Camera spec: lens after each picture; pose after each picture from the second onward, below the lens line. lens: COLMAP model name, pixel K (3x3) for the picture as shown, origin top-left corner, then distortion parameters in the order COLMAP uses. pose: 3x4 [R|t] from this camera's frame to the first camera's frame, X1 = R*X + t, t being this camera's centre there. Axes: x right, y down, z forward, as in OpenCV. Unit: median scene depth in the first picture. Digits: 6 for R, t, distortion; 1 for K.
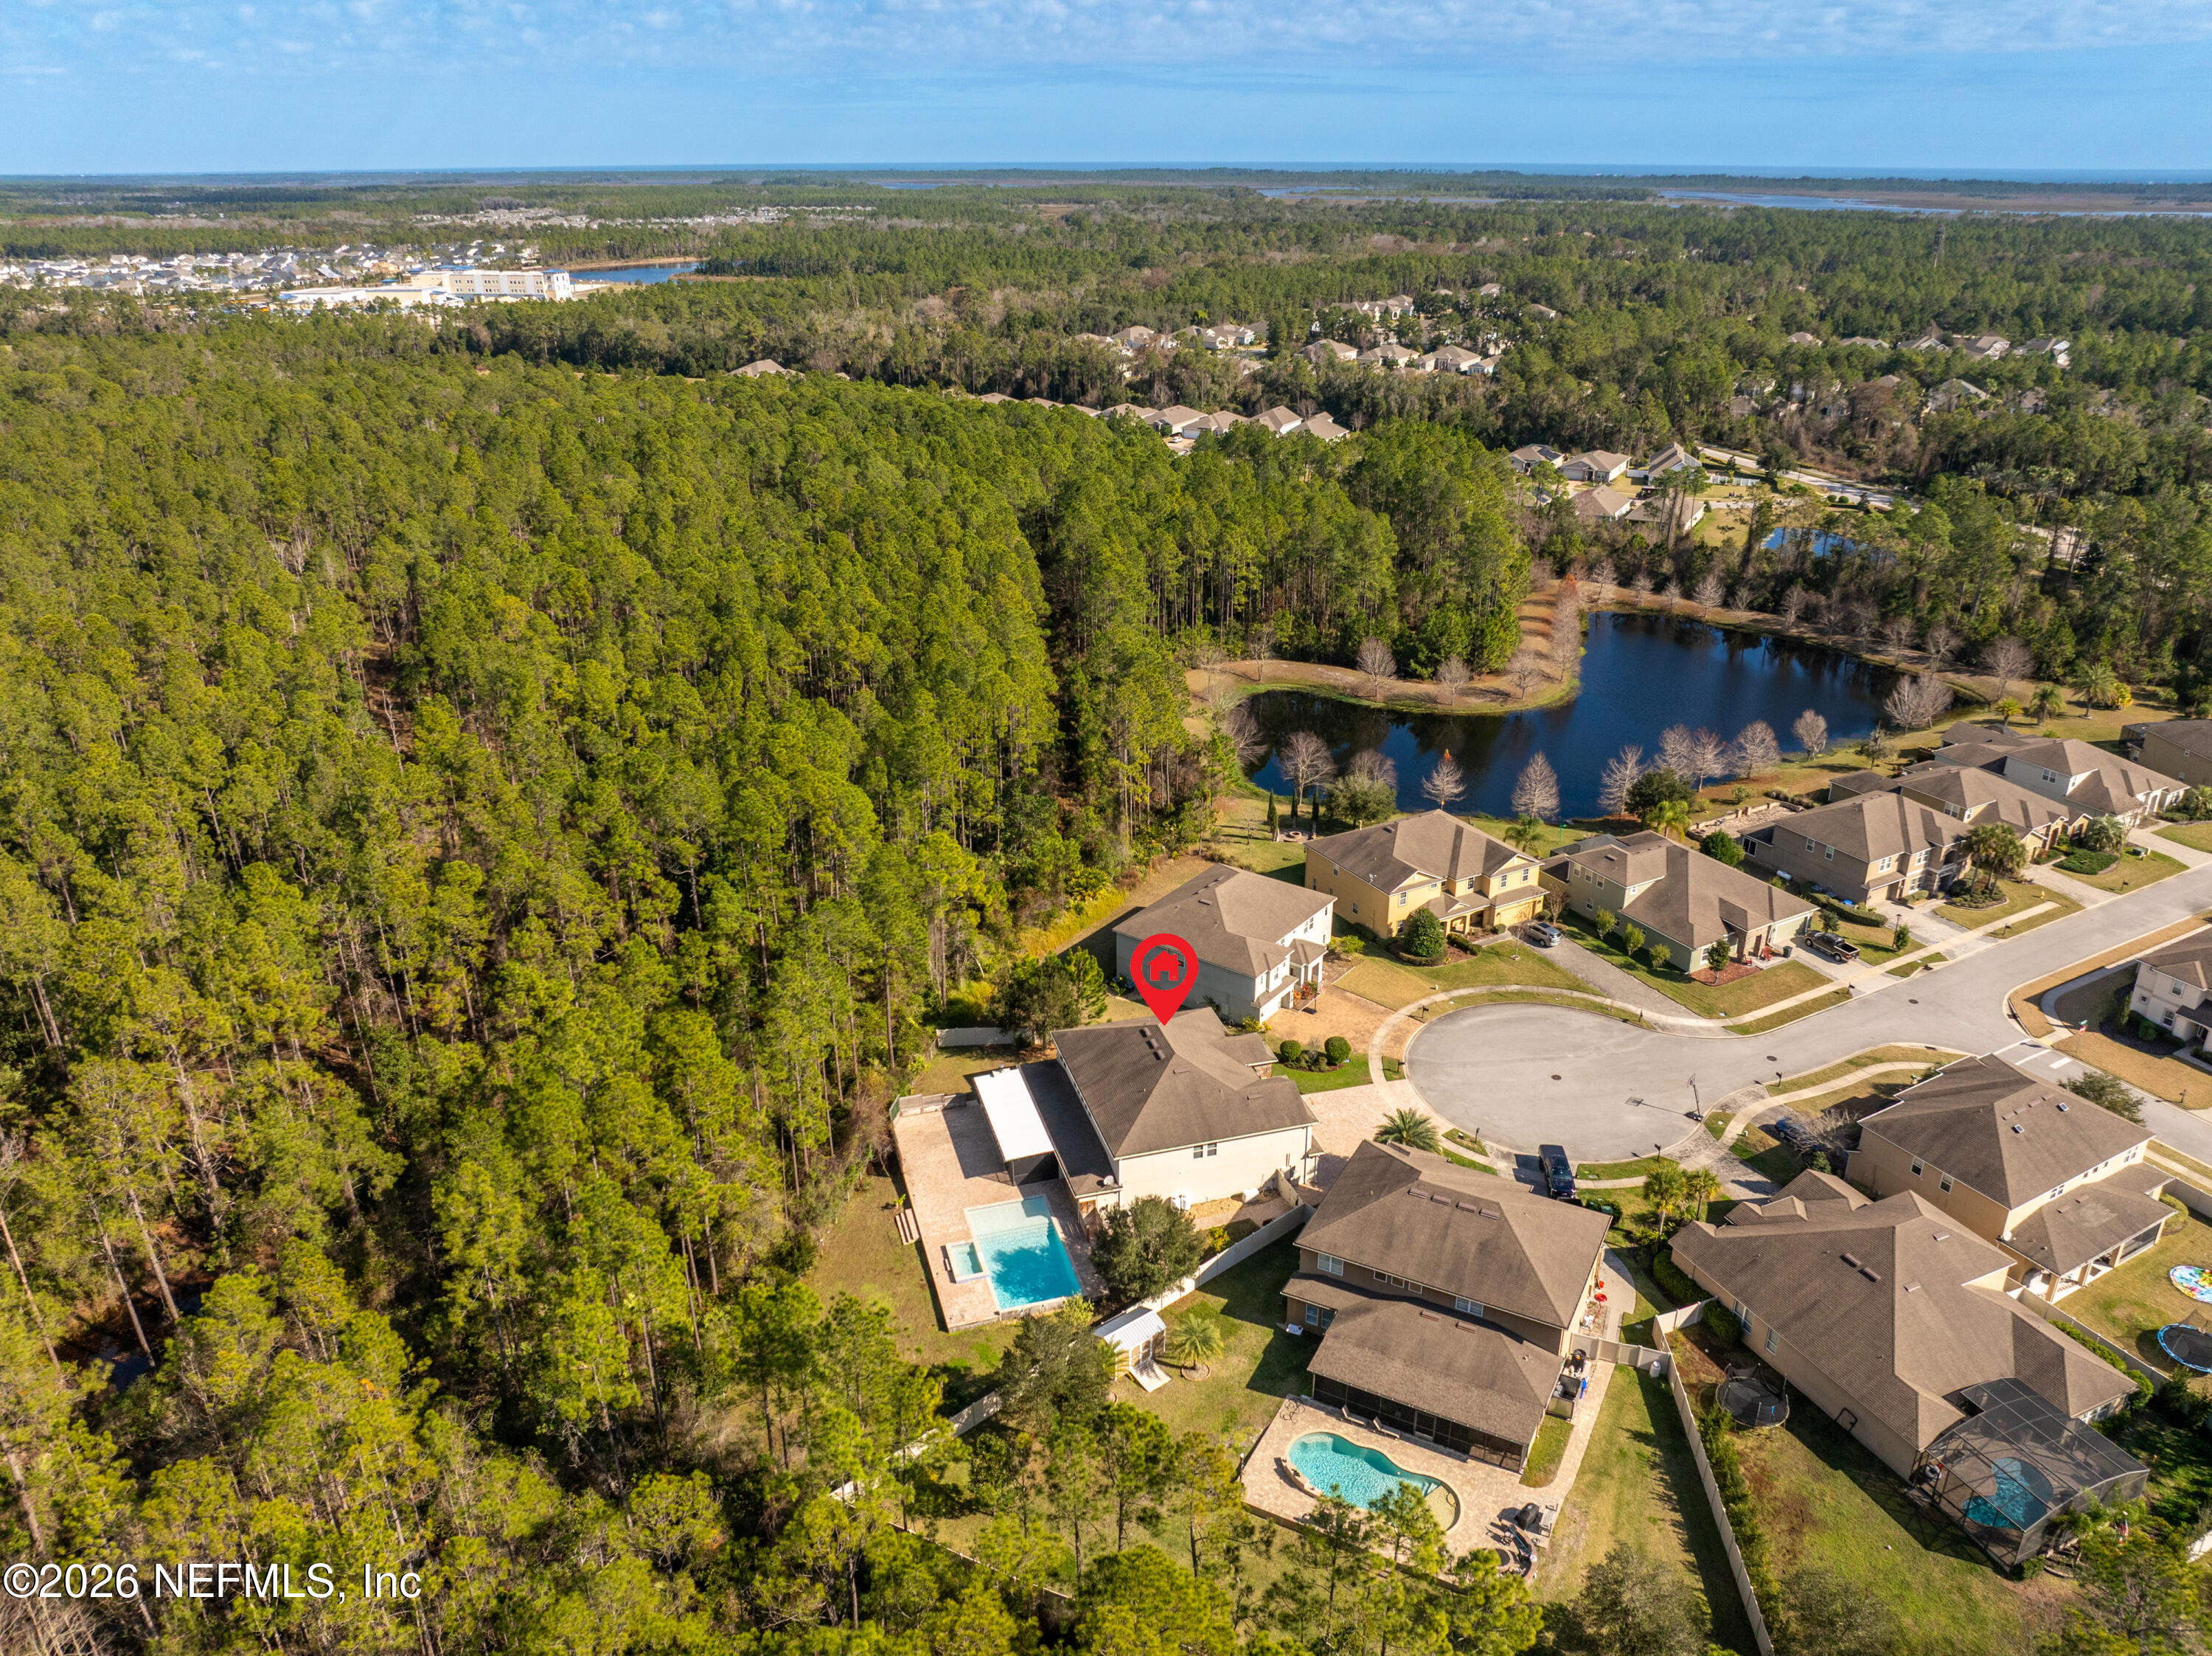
lens RADIAL K [[1561.8, 0, 1112.4], [0, 1561.8, 823.7], [0, 0, 1]] dist [-0.049918, 0.015800]
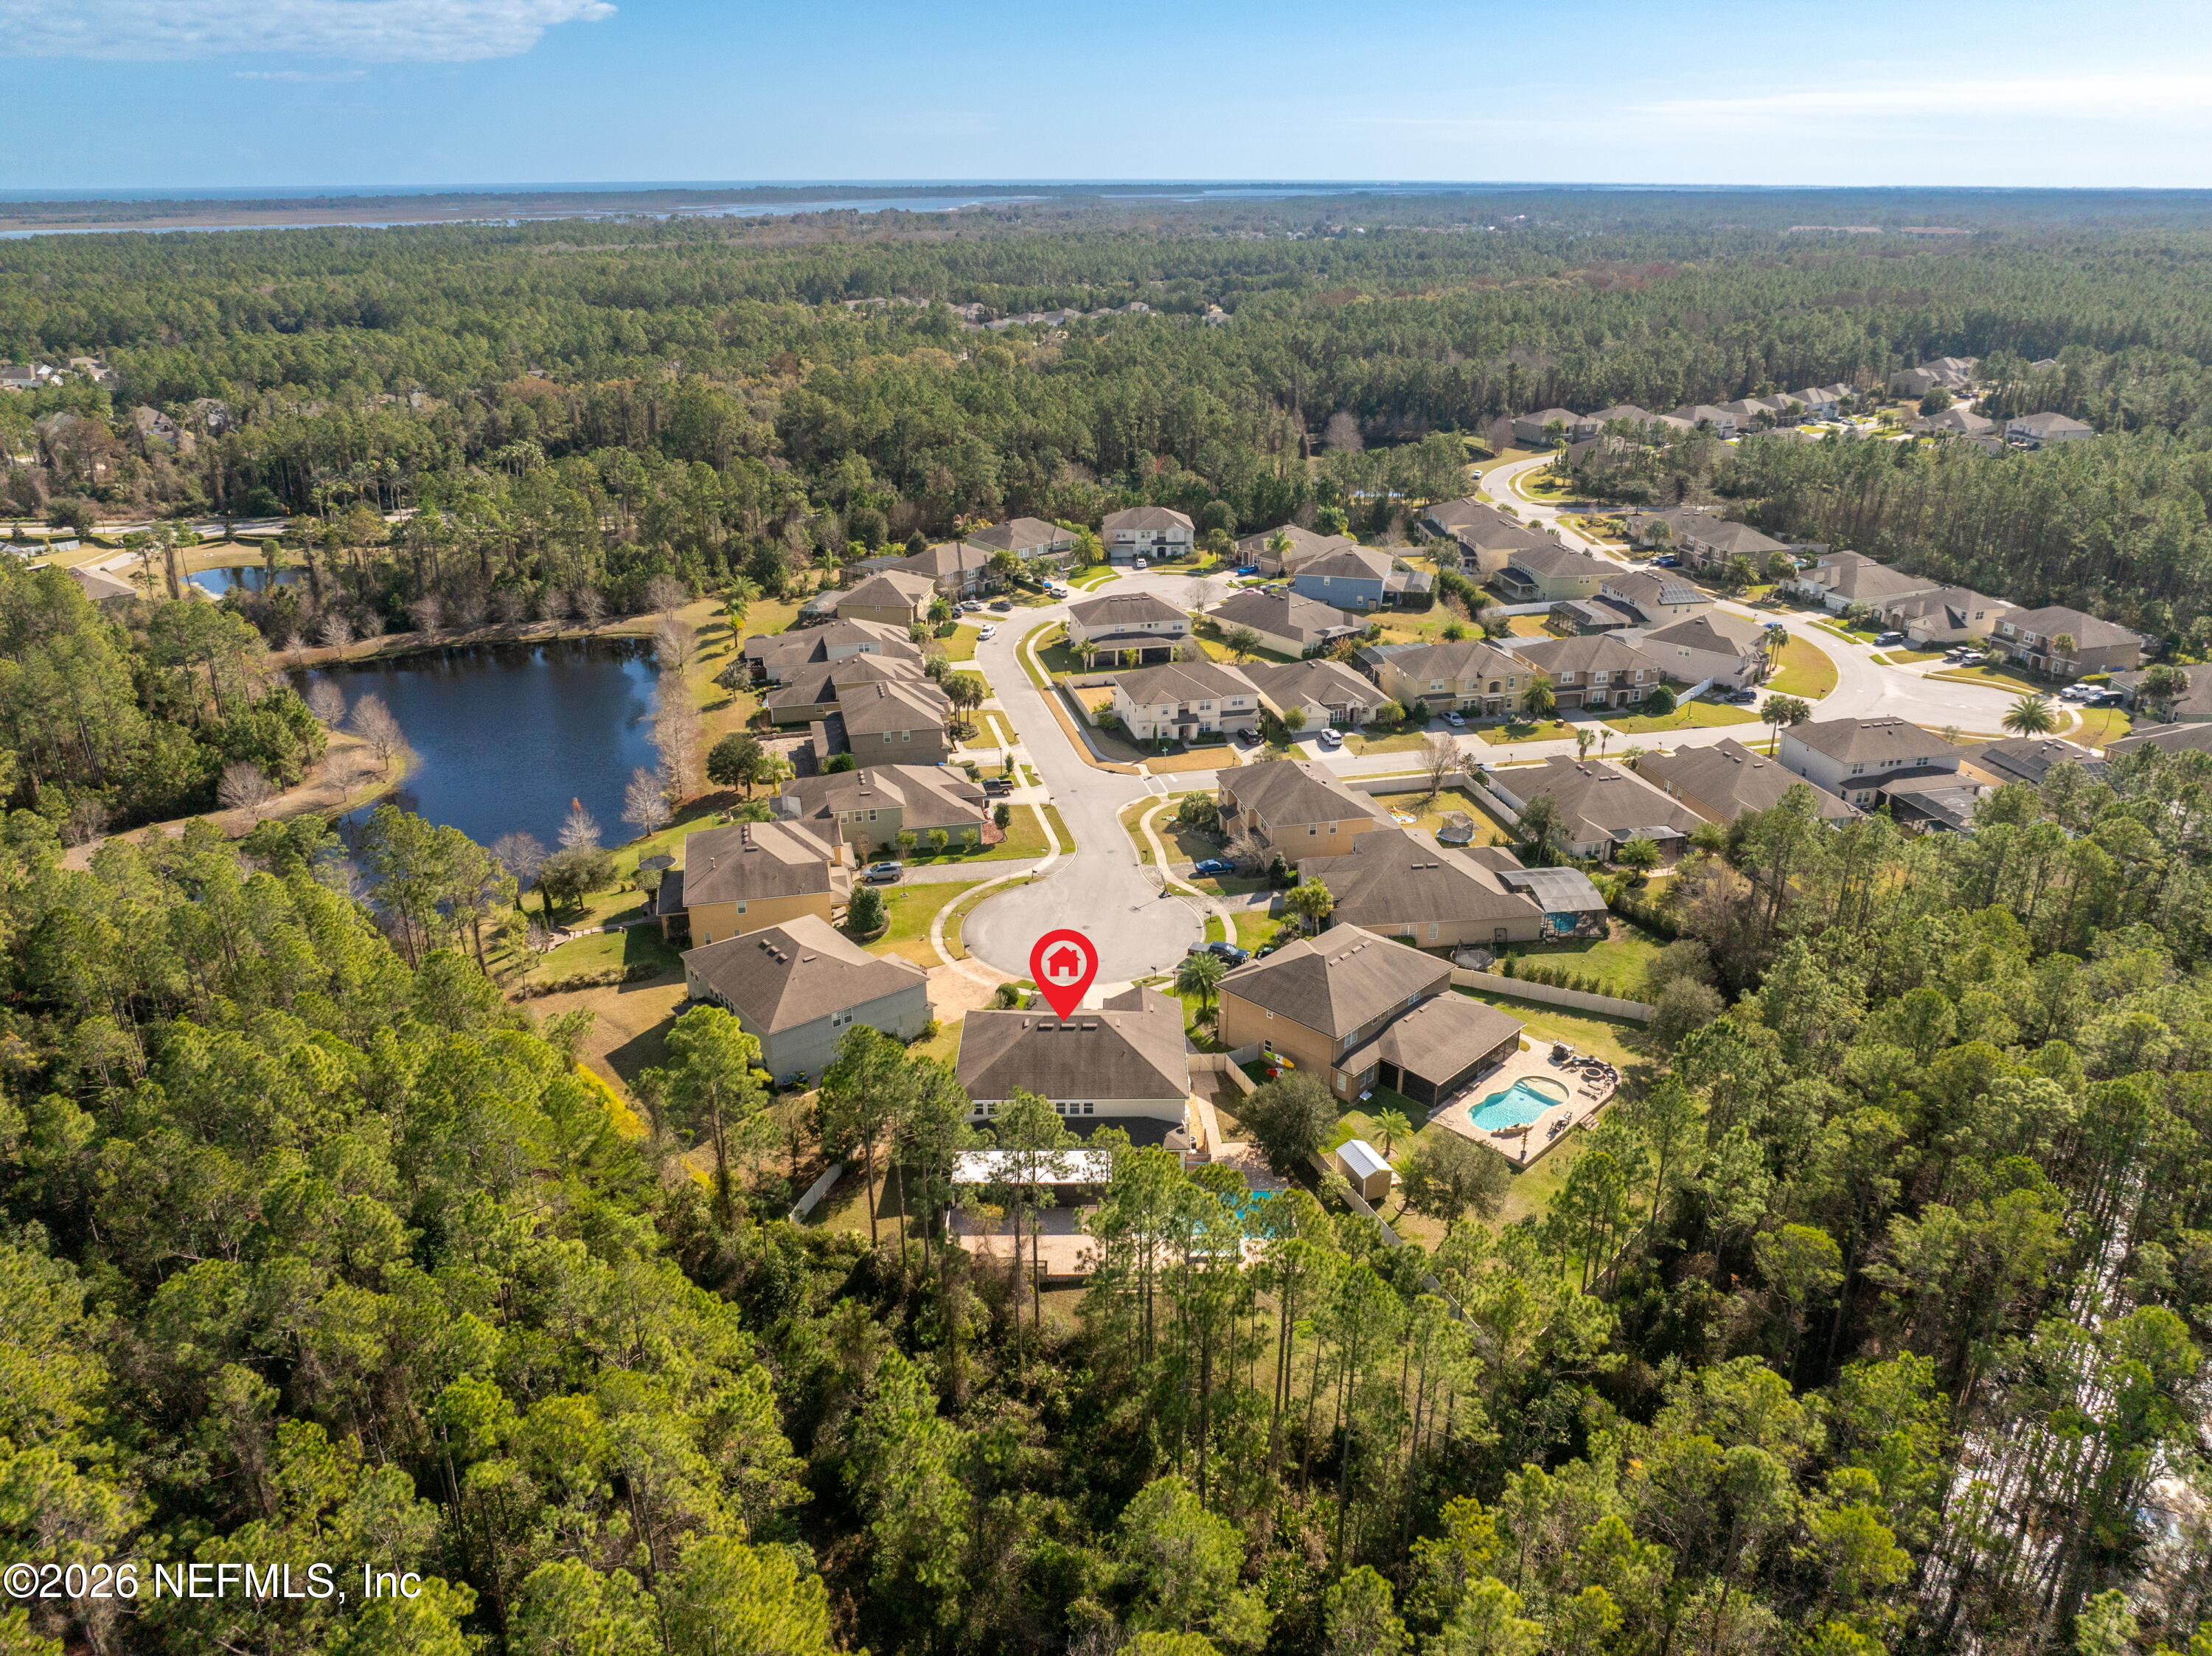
lens RADIAL K [[1561.8, 0, 1114.8], [0, 1561.8, 840.2], [0, 0, 1]] dist [-0.049918, 0.015800]
pose [[0.268267, -0.374340, 0.887639, -0.594335], [0.376953, 0.888735, 0.260877, -0.160685], [-0.886532, 0.264613, 0.379527, 0.390350]]
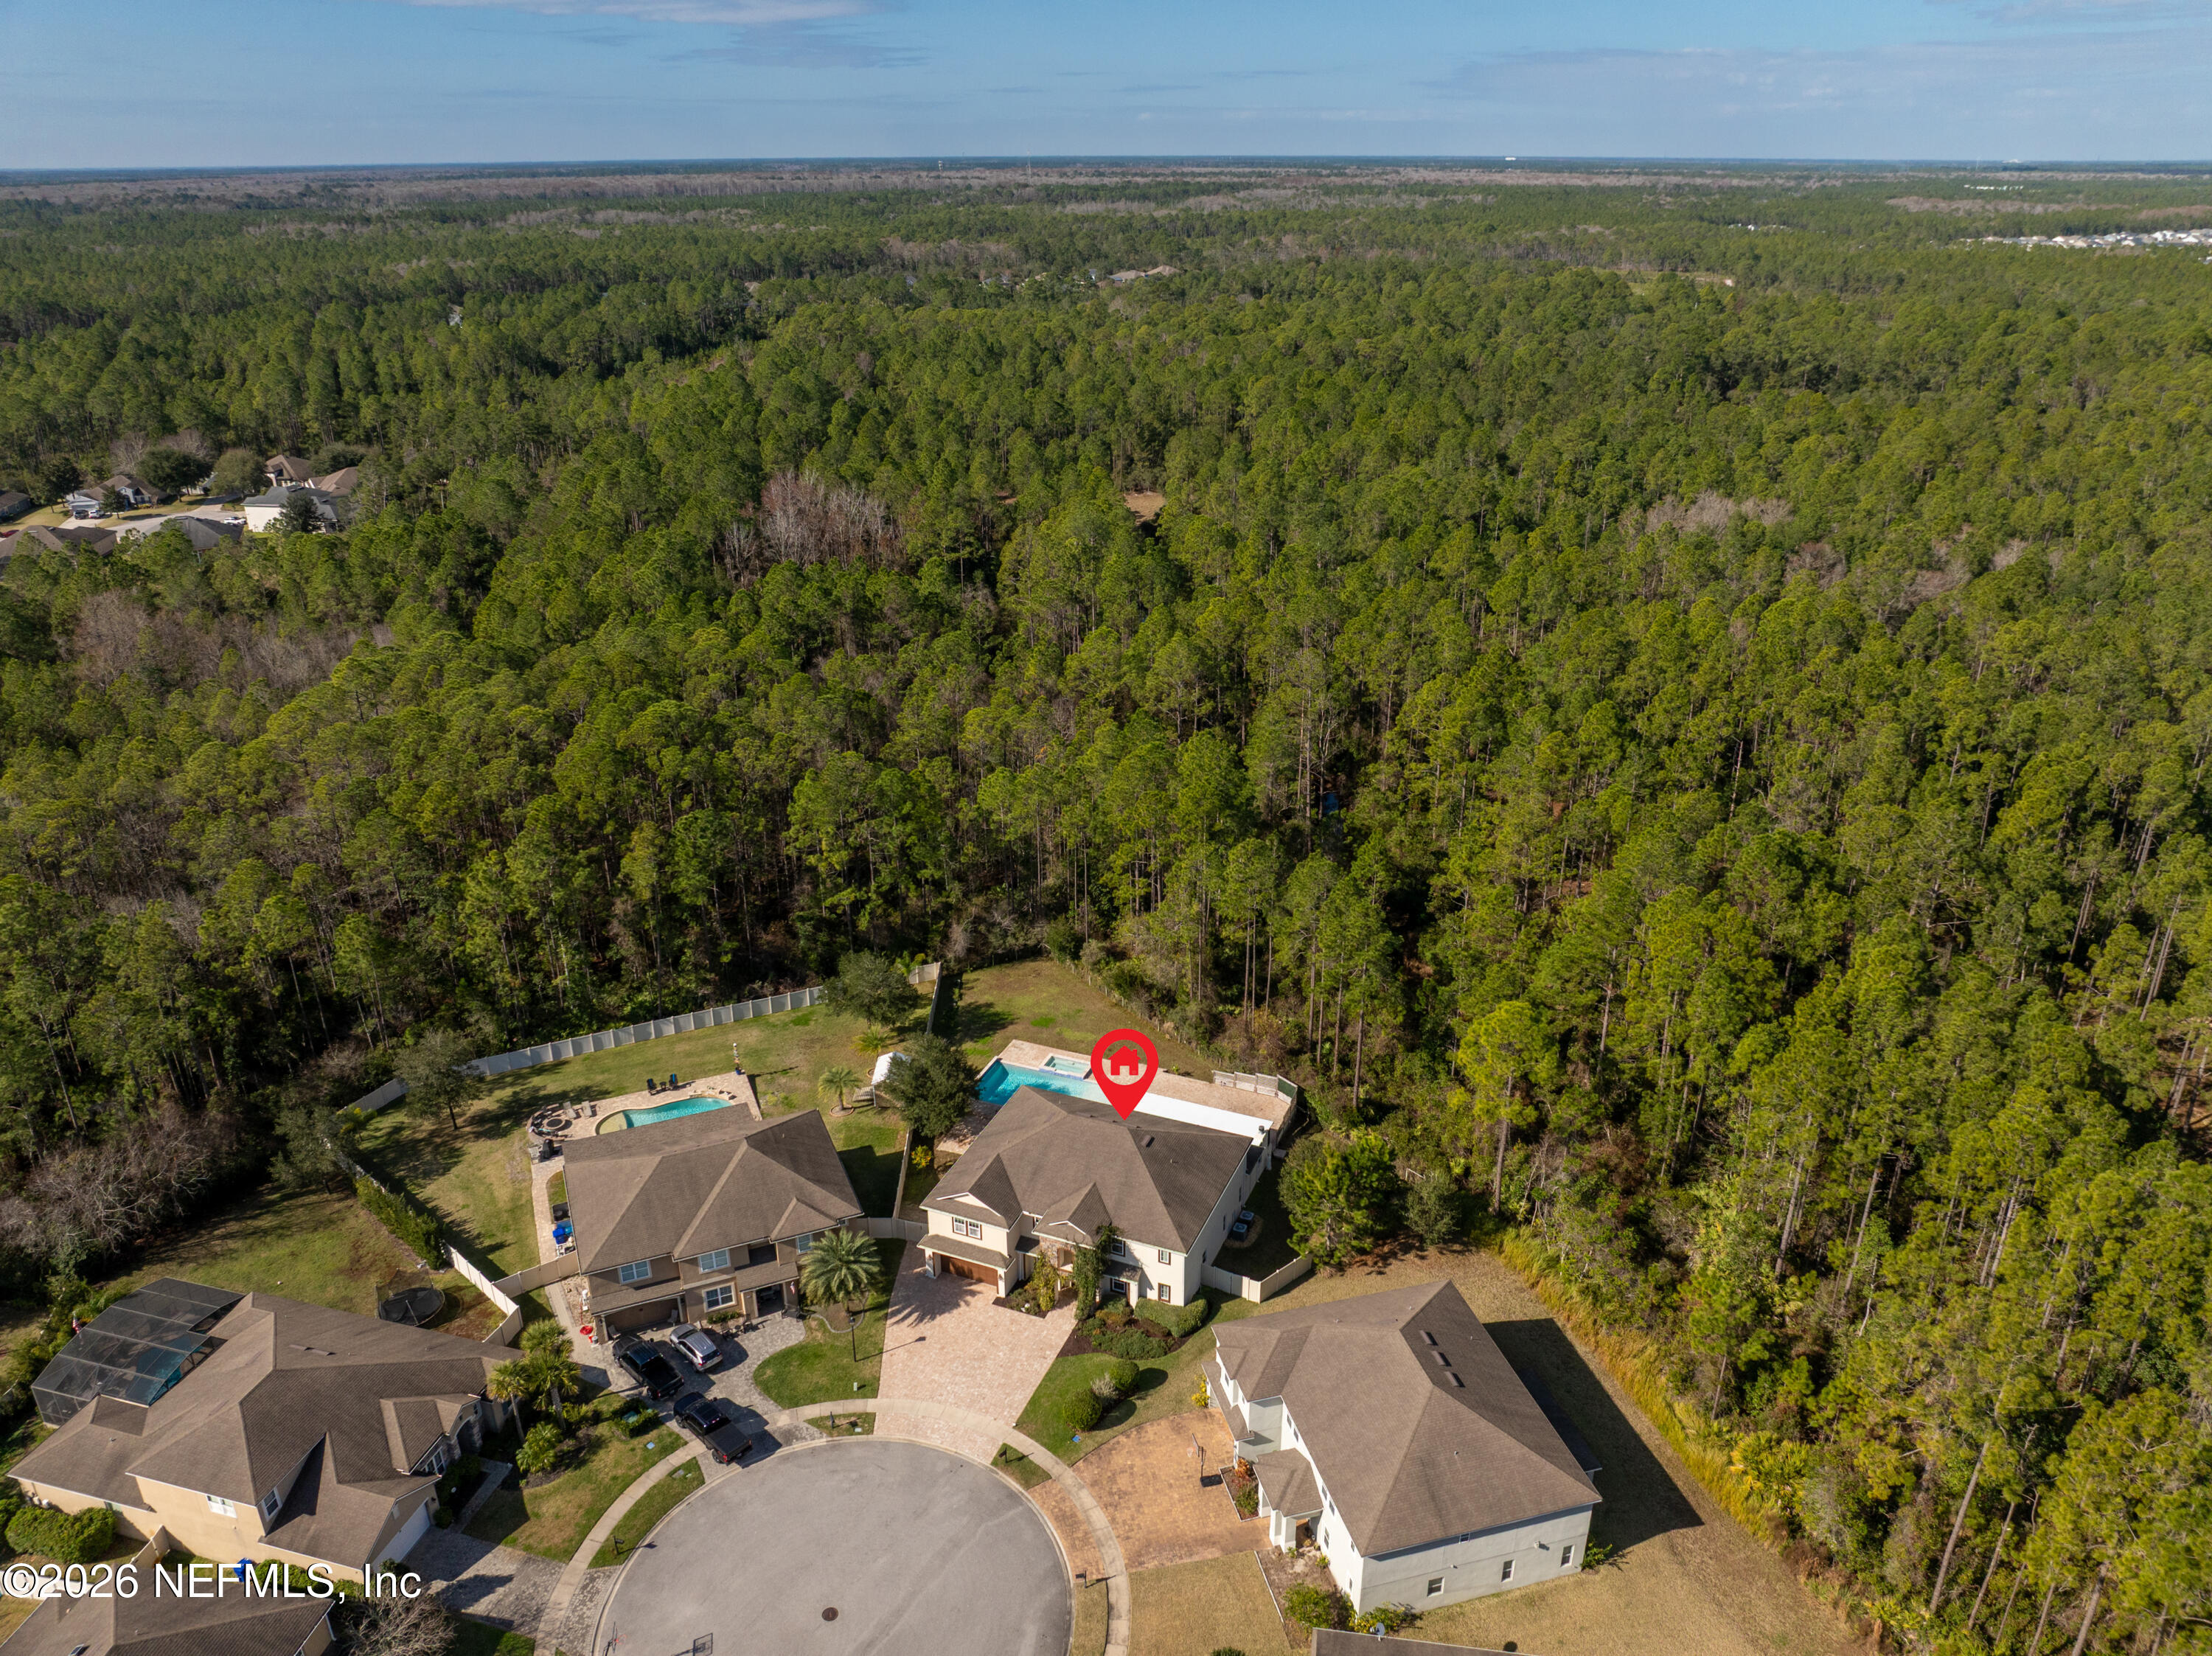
lens RADIAL K [[1561.8, 0, 1110.1], [0, 1561.8, 827.4], [0, 0, 1]] dist [-0.049918, 0.015800]
pose [[-0.627390, 0.324058, -0.708073, 0.430116], [-0.303079, 0.735980, 0.605374, -0.373740], [0.717304, 0.594408, -0.363531, 0.871504]]
